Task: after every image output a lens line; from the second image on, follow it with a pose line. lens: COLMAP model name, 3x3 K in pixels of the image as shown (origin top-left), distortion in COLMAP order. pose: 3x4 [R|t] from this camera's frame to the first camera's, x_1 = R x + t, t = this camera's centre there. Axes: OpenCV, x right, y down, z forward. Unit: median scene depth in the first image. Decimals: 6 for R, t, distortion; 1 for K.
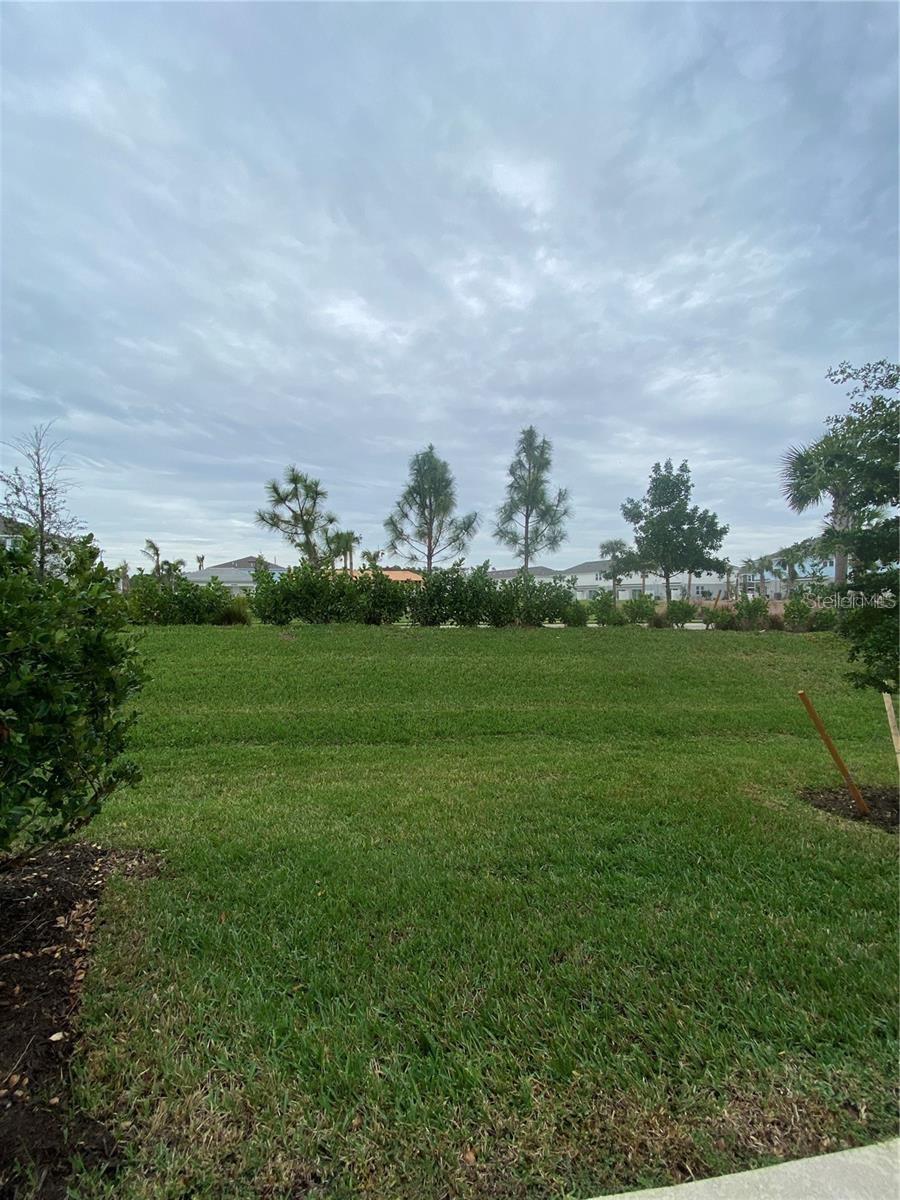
lens RADIAL K [[486.6, 0, 450.0], [0, 486.6, 600.0], [0, 0, 1]] dist [0.019594, -0.020174]
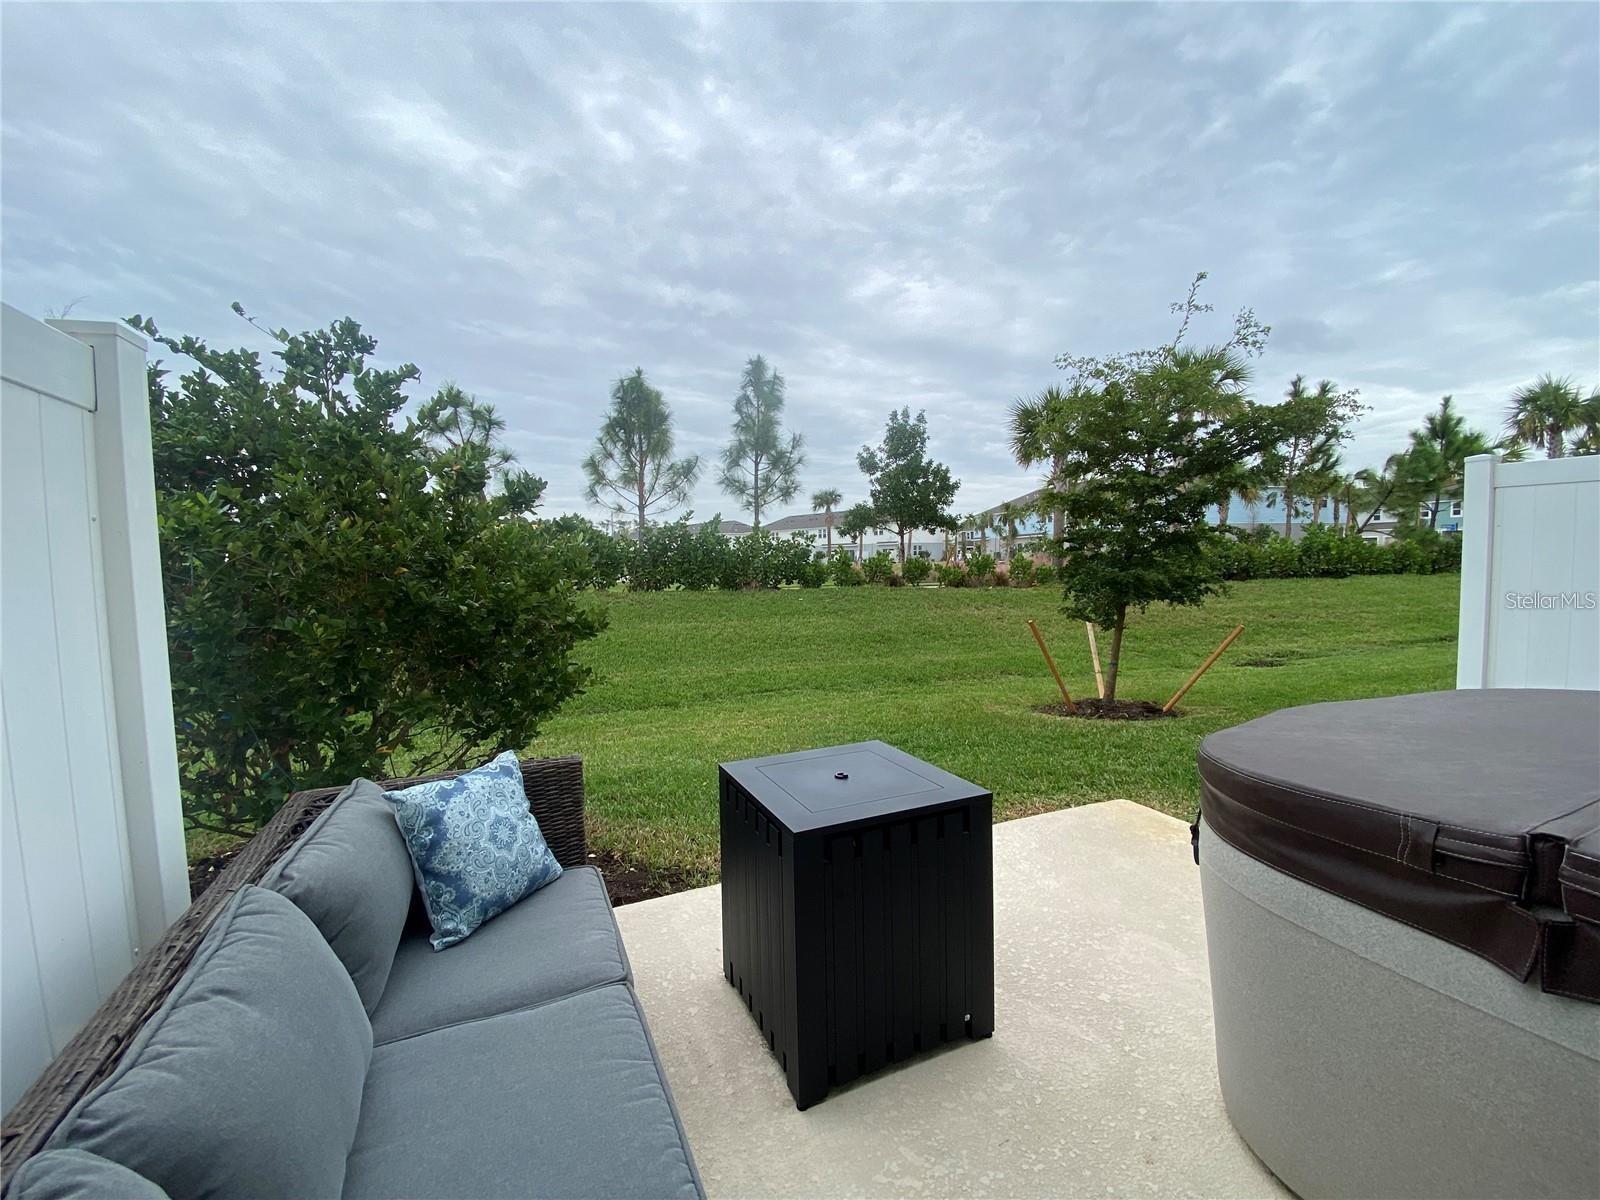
lens RADIAL K [[671.3, 0, 795.1], [0, 671.3, 587.2], [0, 0, 1]] dist [-0.000505, -0.018001]
pose [[0.954565, -0.018584, 0.297424, -0.134533], [0.009045, 0.999401, 0.033418, 0.010490], [-0.297866, -0.029209, 0.954161, -0.166845]]
